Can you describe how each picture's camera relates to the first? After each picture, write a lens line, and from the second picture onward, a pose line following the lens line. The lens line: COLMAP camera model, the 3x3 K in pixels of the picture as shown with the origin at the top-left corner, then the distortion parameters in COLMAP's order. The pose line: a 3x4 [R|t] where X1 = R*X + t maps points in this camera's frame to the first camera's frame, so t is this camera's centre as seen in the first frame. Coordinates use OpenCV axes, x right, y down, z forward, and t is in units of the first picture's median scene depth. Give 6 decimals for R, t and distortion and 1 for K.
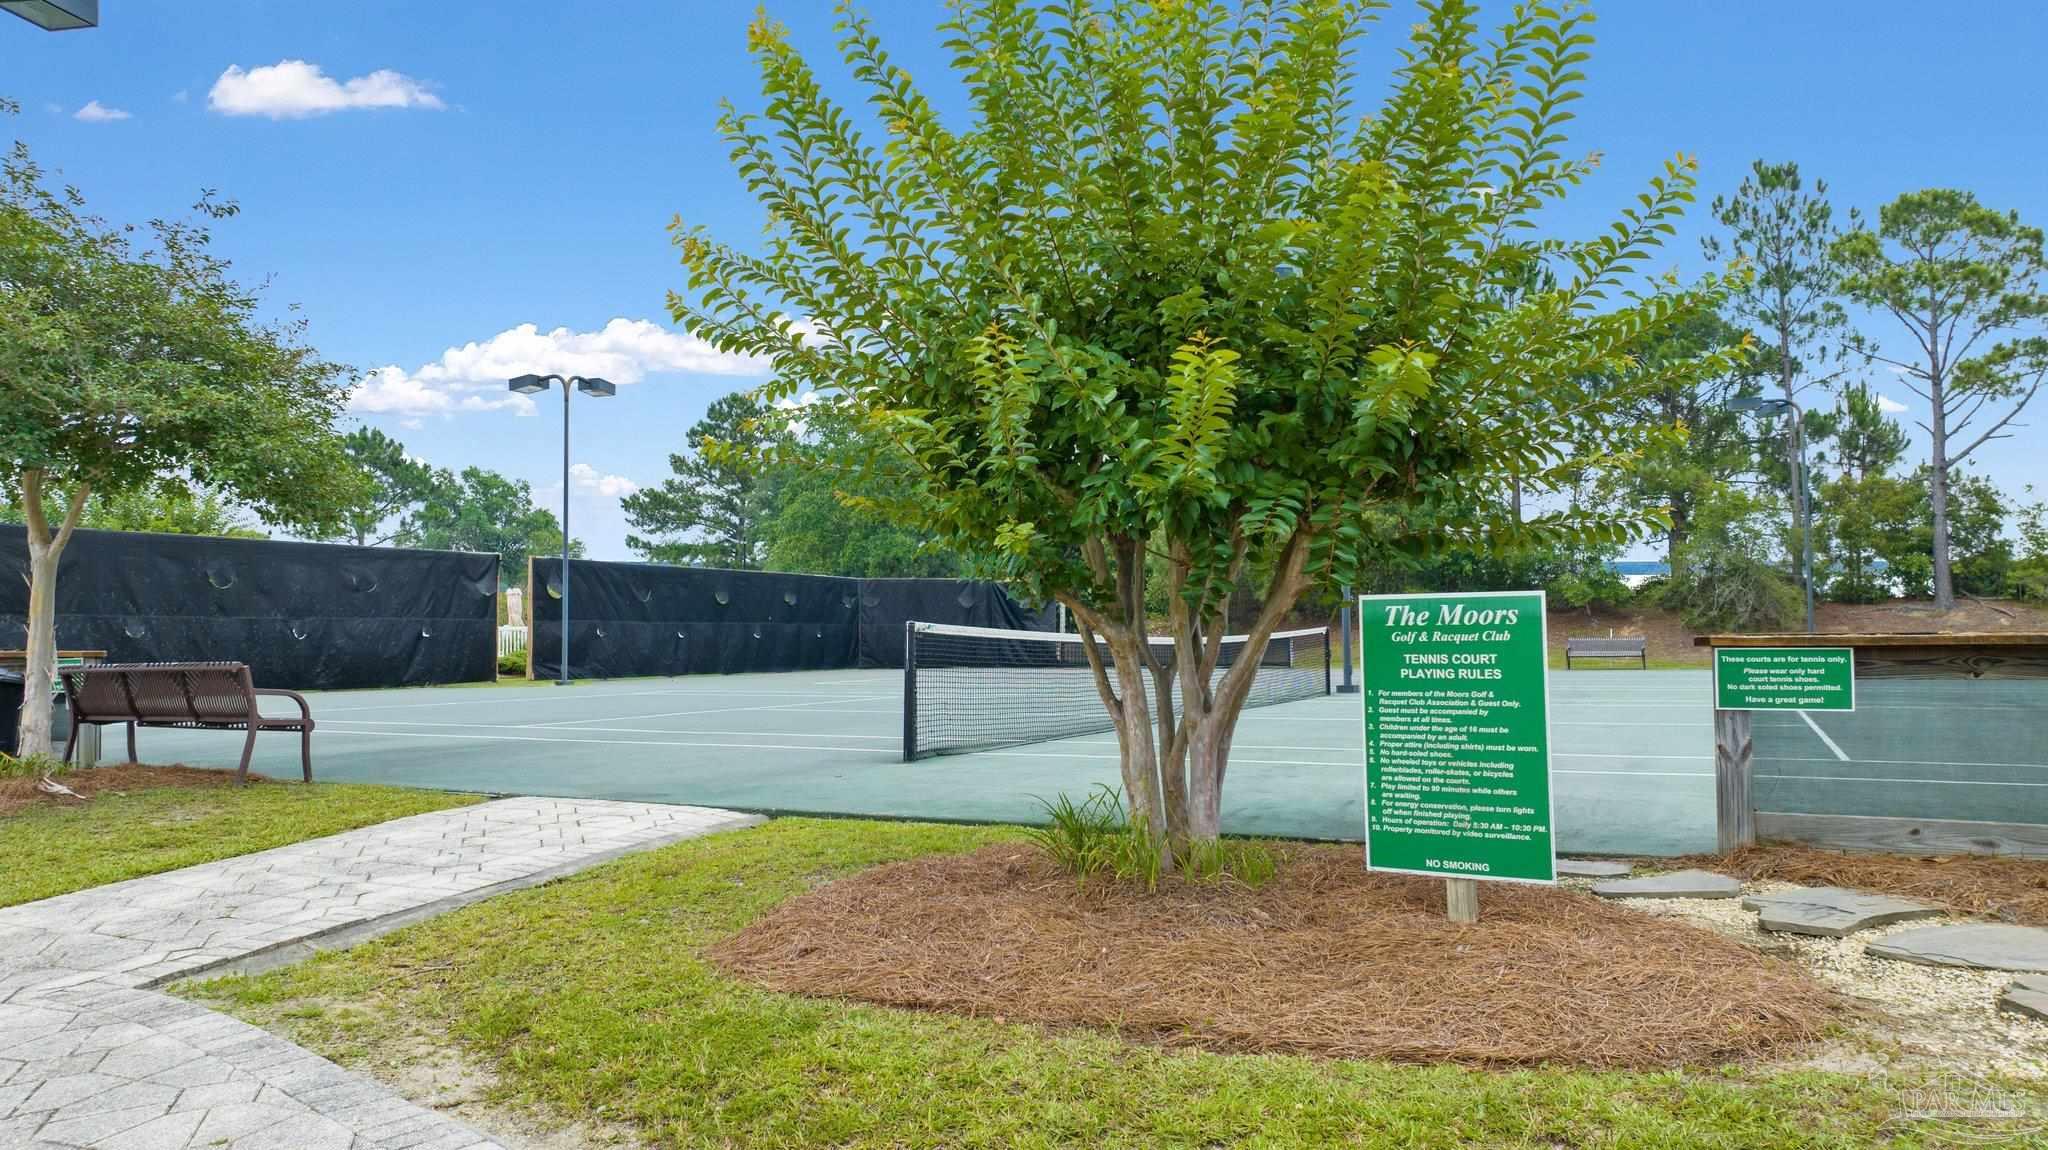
lens RADIAL K [[1418.0, 0, 1024.0], [0, 1418.0, 575.0], [0, 0, 1]] dist [0.003148, -0.000817]
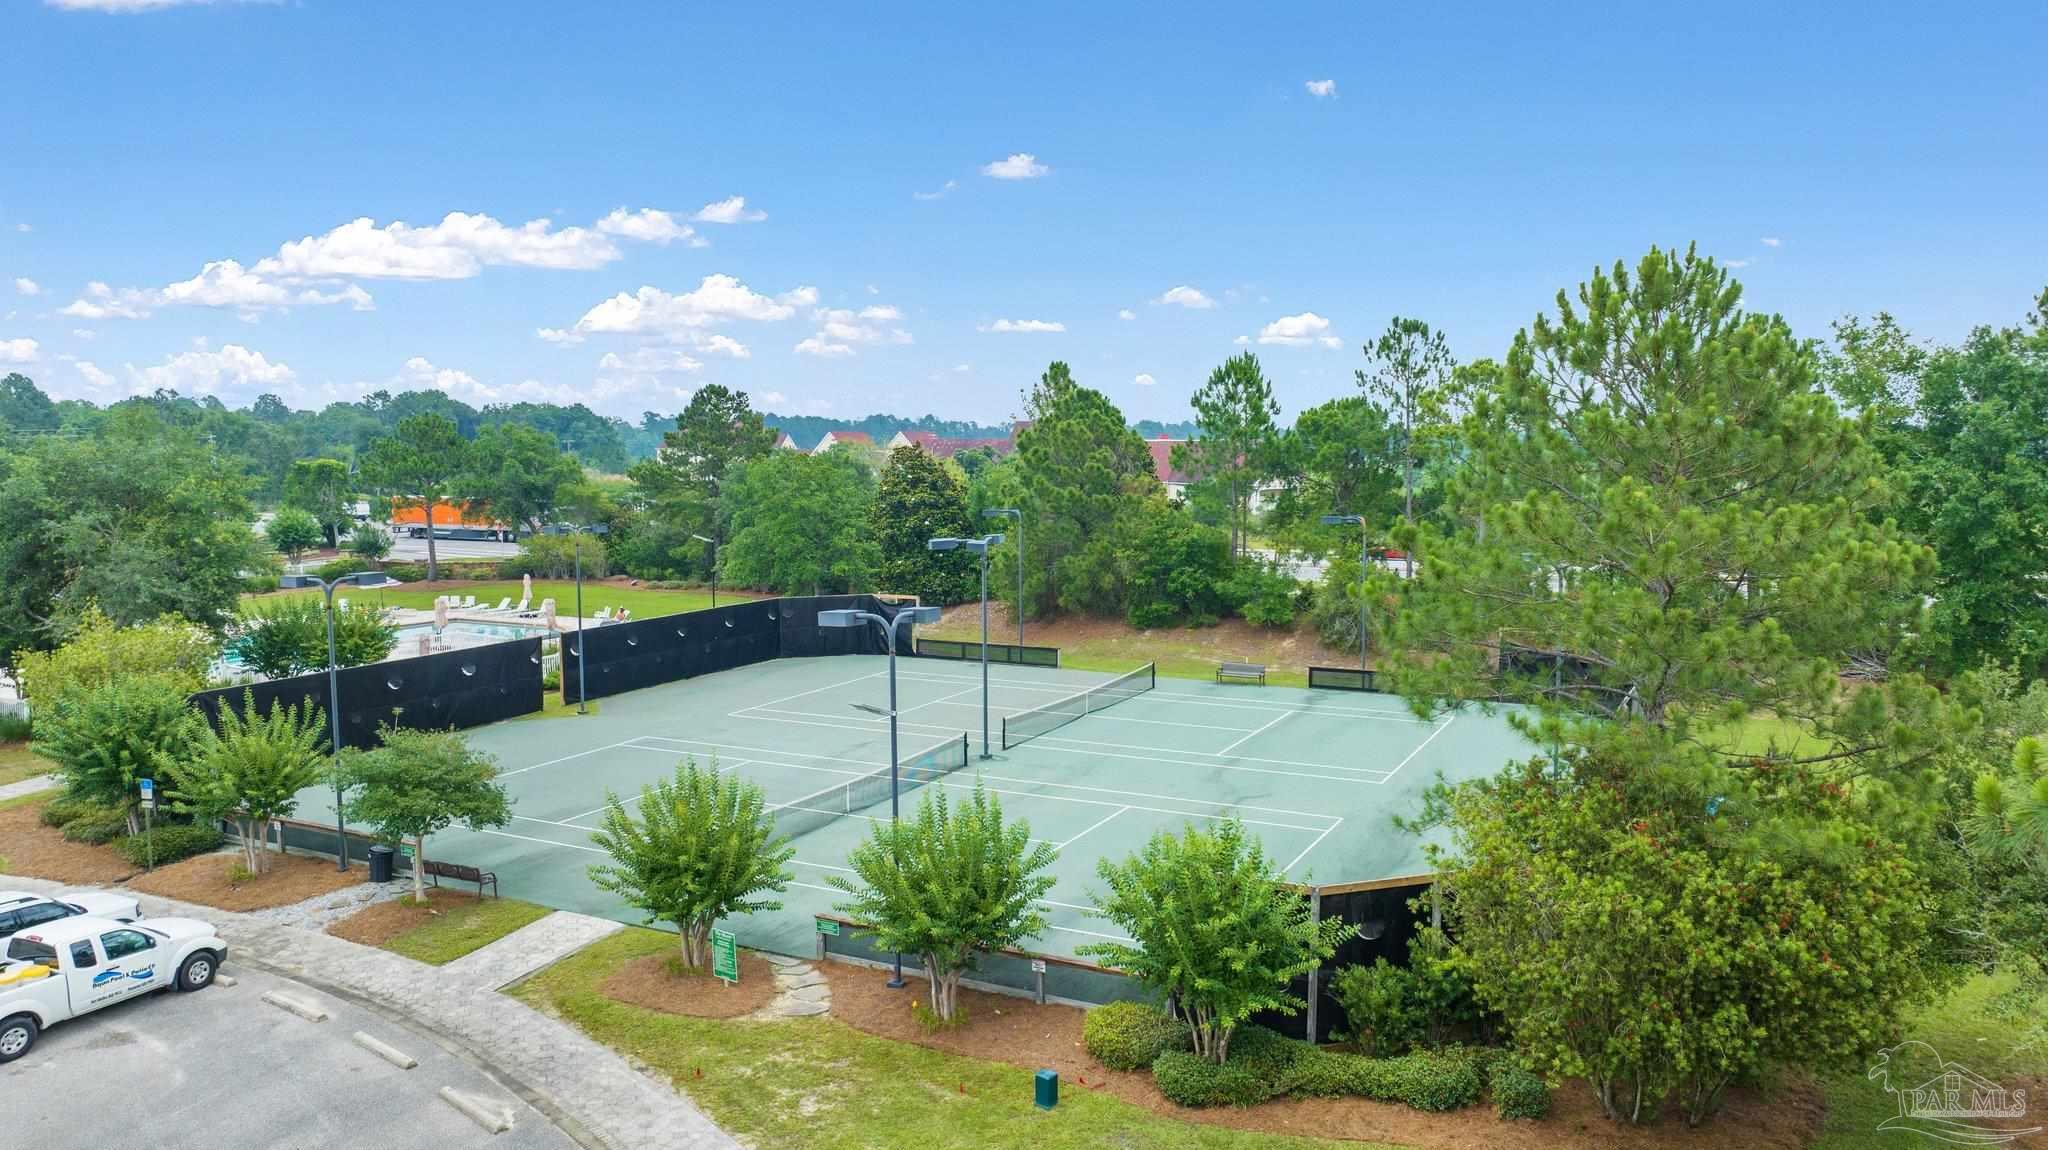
lens RADIAL K [[1418.0, 0, 1024.0], [0, 1418.0, 575.0], [0, 0, 1]] dist [0.003148, -0.000817]
pose [[0.999791, 0.005412, -0.019715, 0.228001], [-0.002593, 0.990110, 0.140268, -0.311778], [0.020279, -0.140188, 0.989917, -0.623859]]
